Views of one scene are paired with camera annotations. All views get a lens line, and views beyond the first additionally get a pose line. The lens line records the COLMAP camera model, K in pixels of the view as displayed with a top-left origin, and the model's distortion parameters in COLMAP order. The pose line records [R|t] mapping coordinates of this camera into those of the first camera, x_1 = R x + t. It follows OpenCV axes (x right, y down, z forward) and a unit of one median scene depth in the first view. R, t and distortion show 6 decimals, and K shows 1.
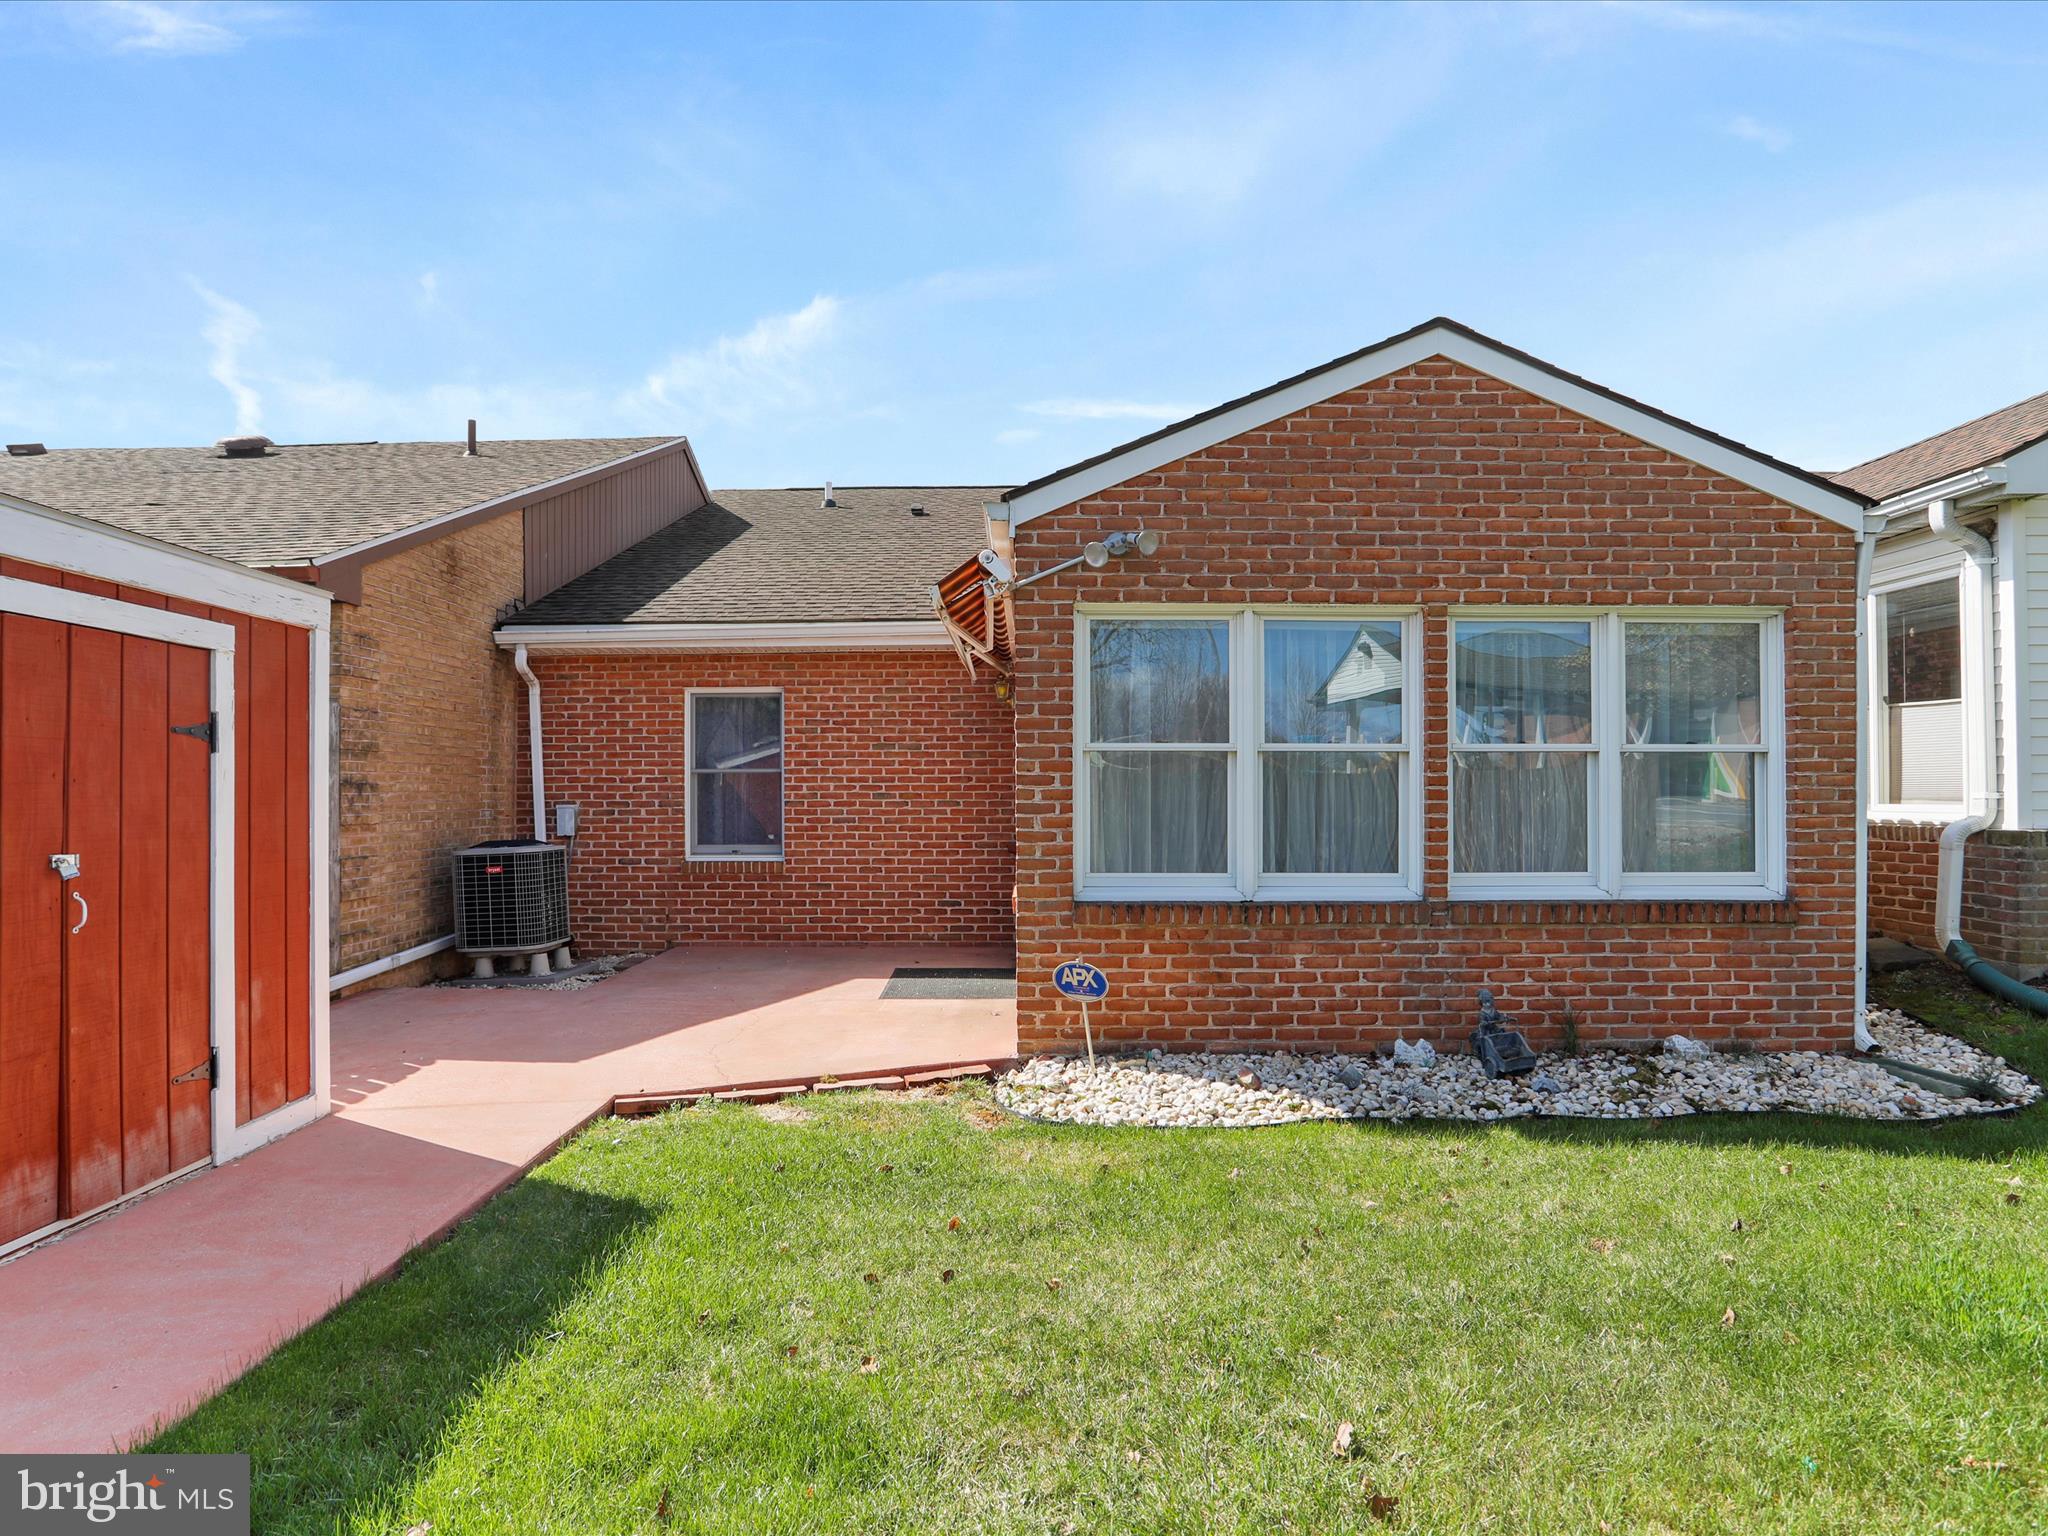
lens RADIAL K [[1097.1, 0, 1081.8], [0, 1097.1, 779.3], [0, 0, 1]] dist [-0.055118, 0.029955]
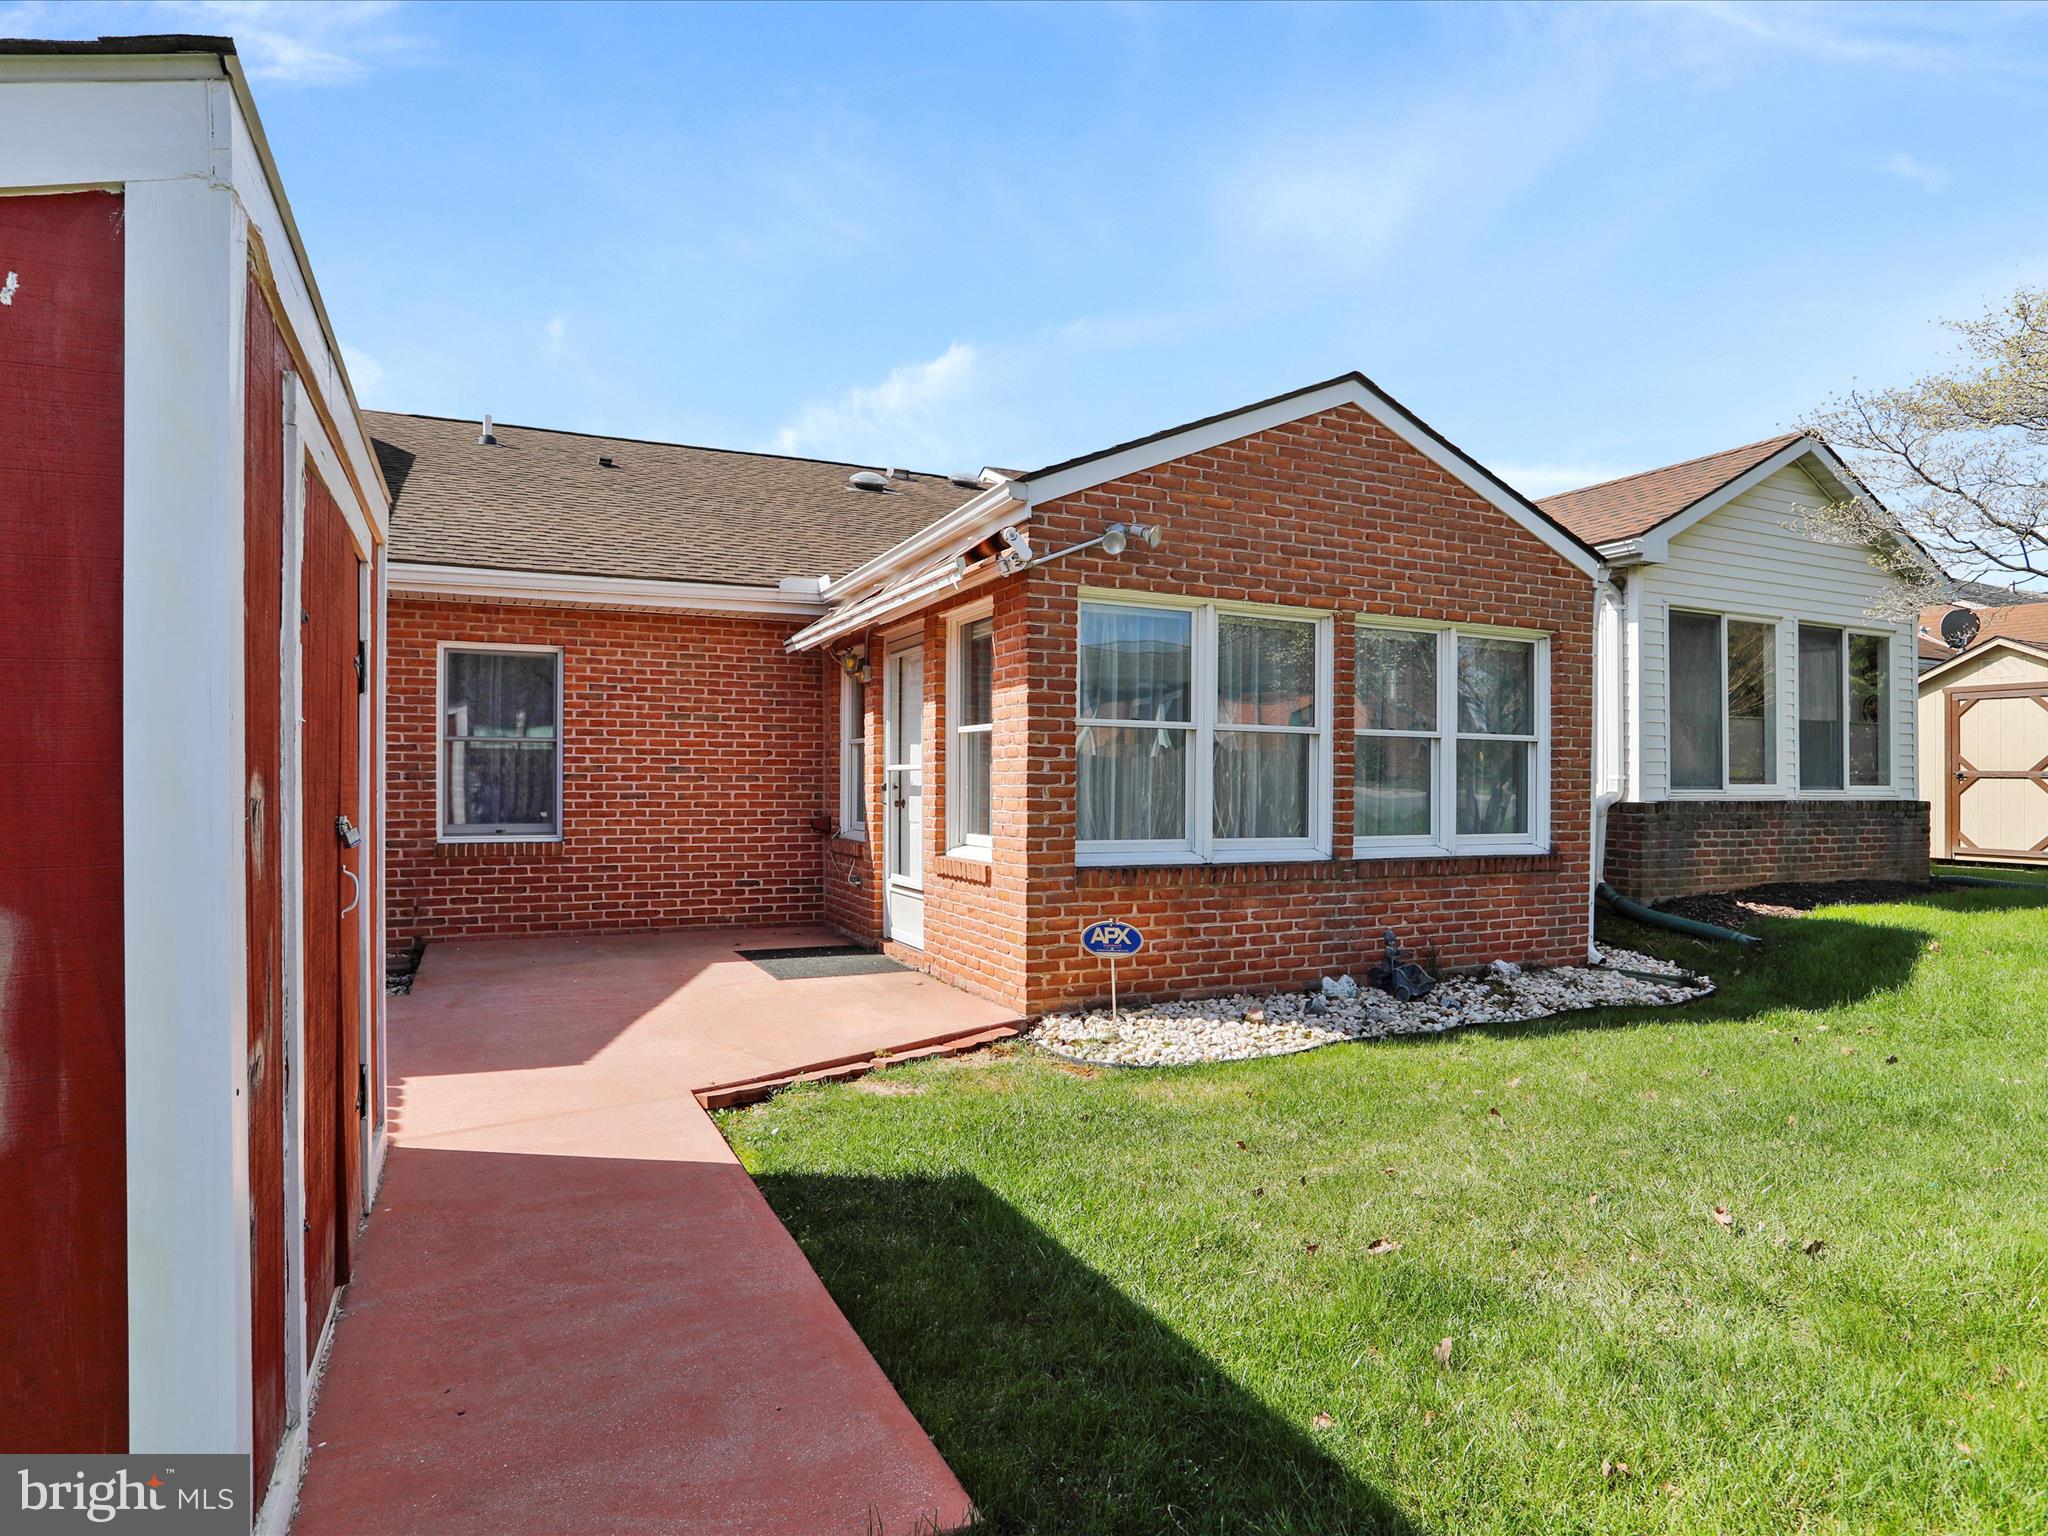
lens RADIAL K [[1097.1, 0, 1020.1], [0, 1097.1, 774.2], [0, 0, 1]] dist [-0.055118, 0.029955]
pose [[0.910155, 0.010630, 0.414131, -0.495231], [-0.013854, 0.999893, 0.004782, 0.017082], [-0.414036, -0.010090, 0.910205, 0.058330]]
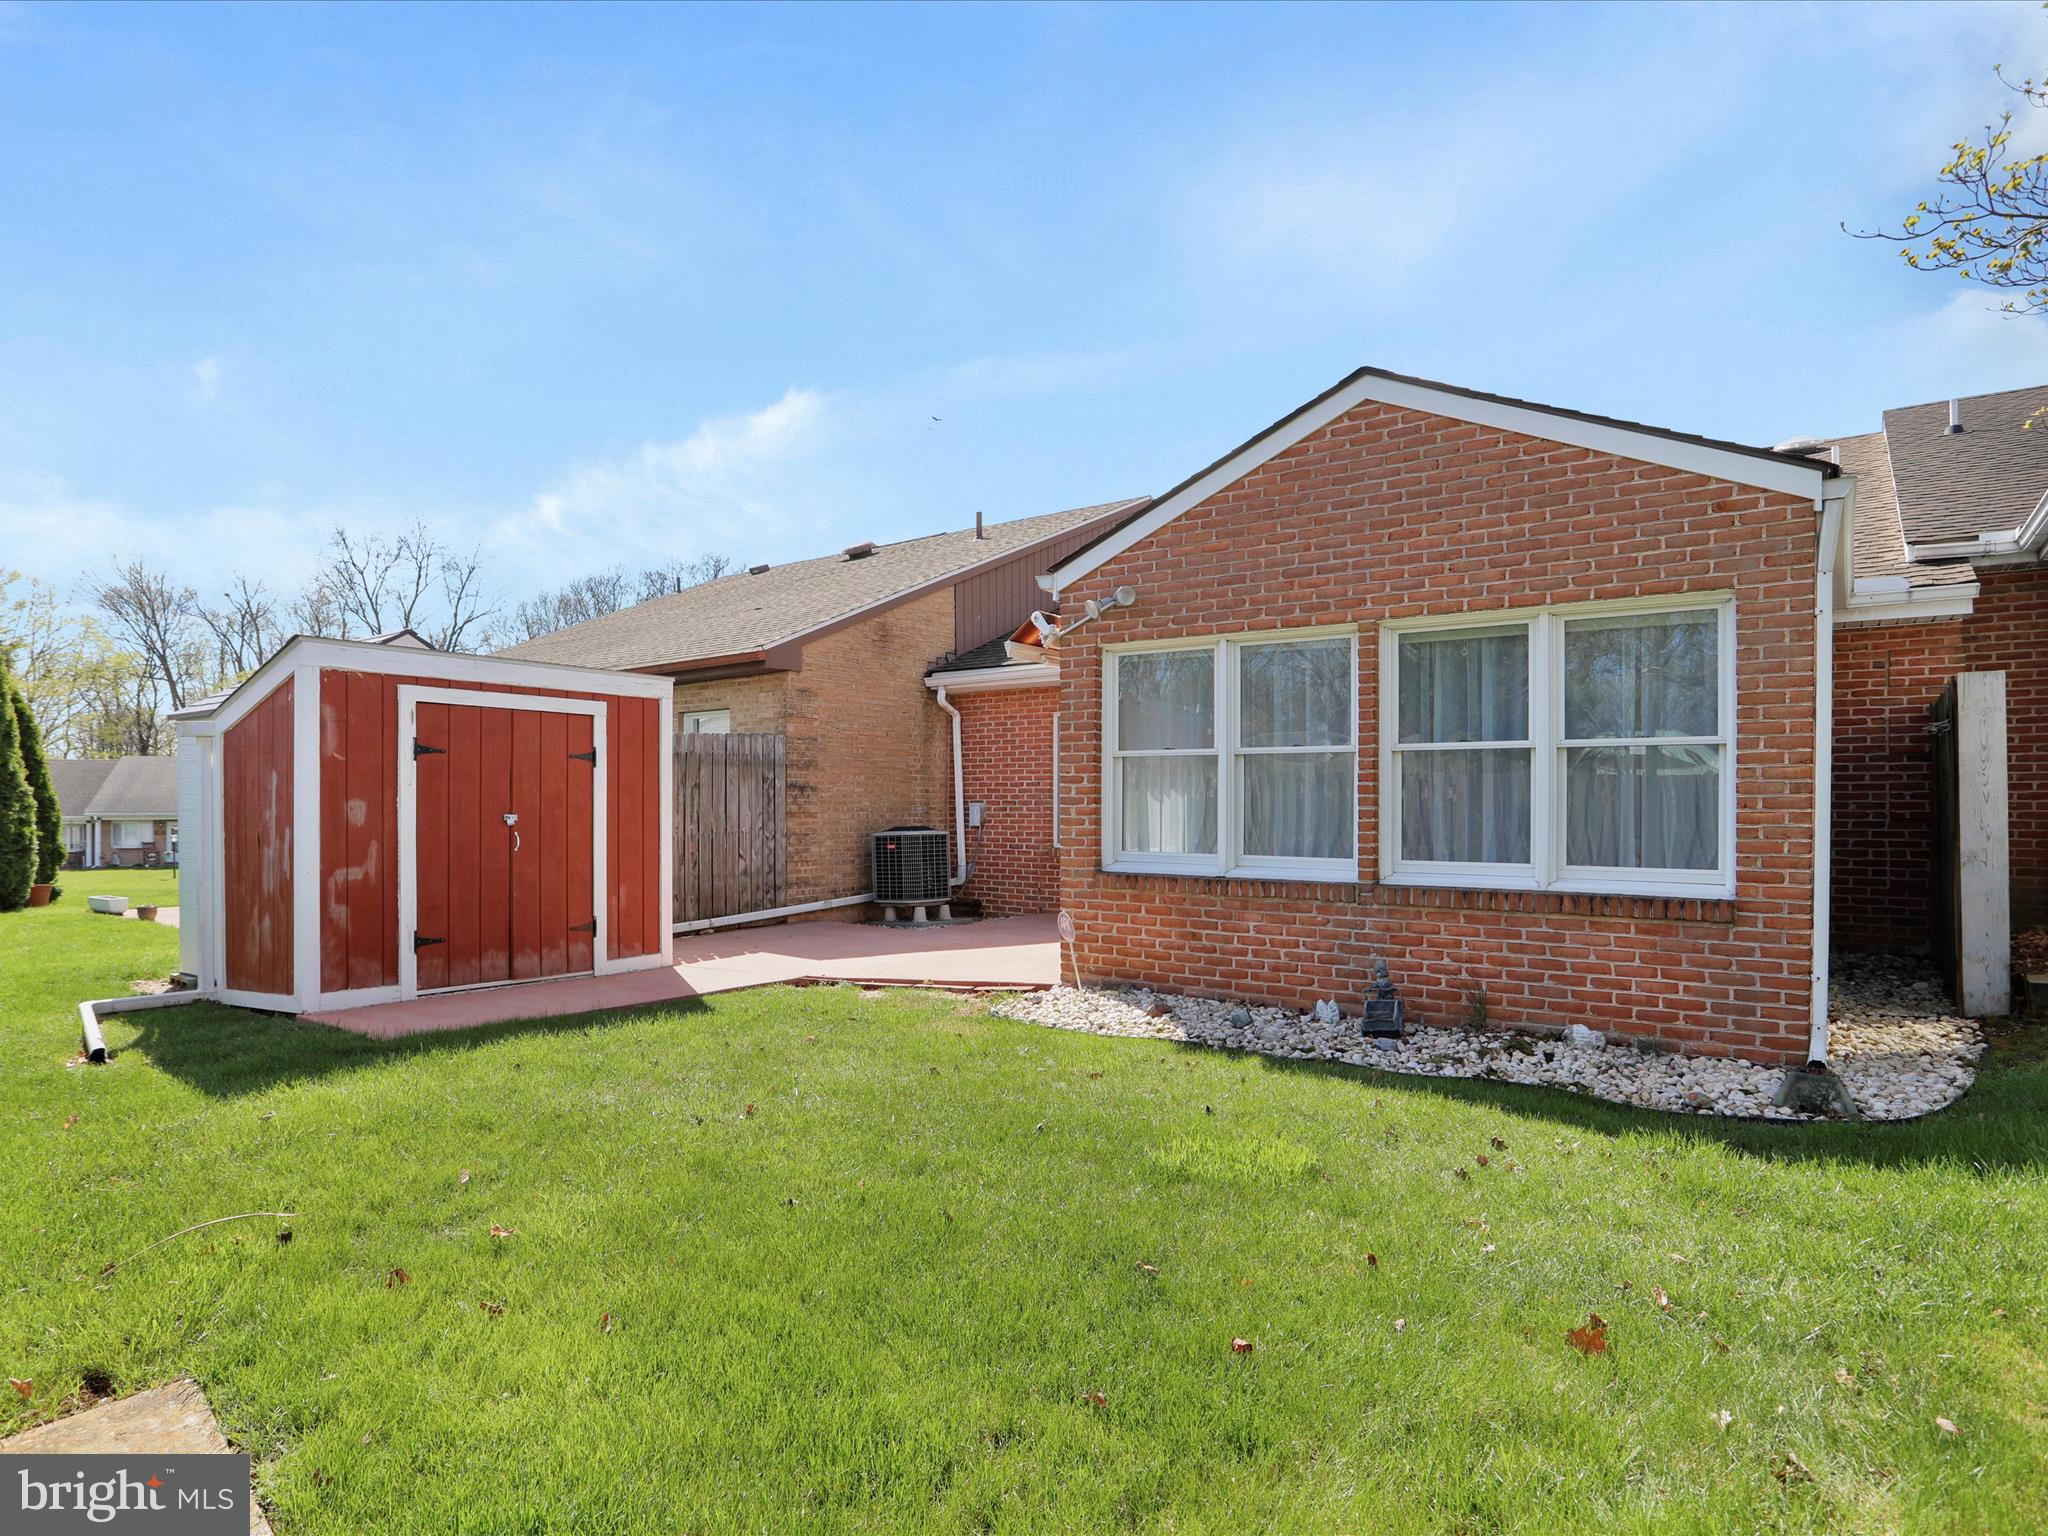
lens RADIAL K [[1097.1, 0, 1065.3], [0, 1097.1, 796.0], [0, 0, 1]] dist [-0.055118, 0.029955]
pose [[0.826786, 0.000238, -0.562517, 0.706092], [0.004083, 0.999971, 0.006424, 0.012374], [0.562502, -0.007607, 0.826761, -0.114719]]
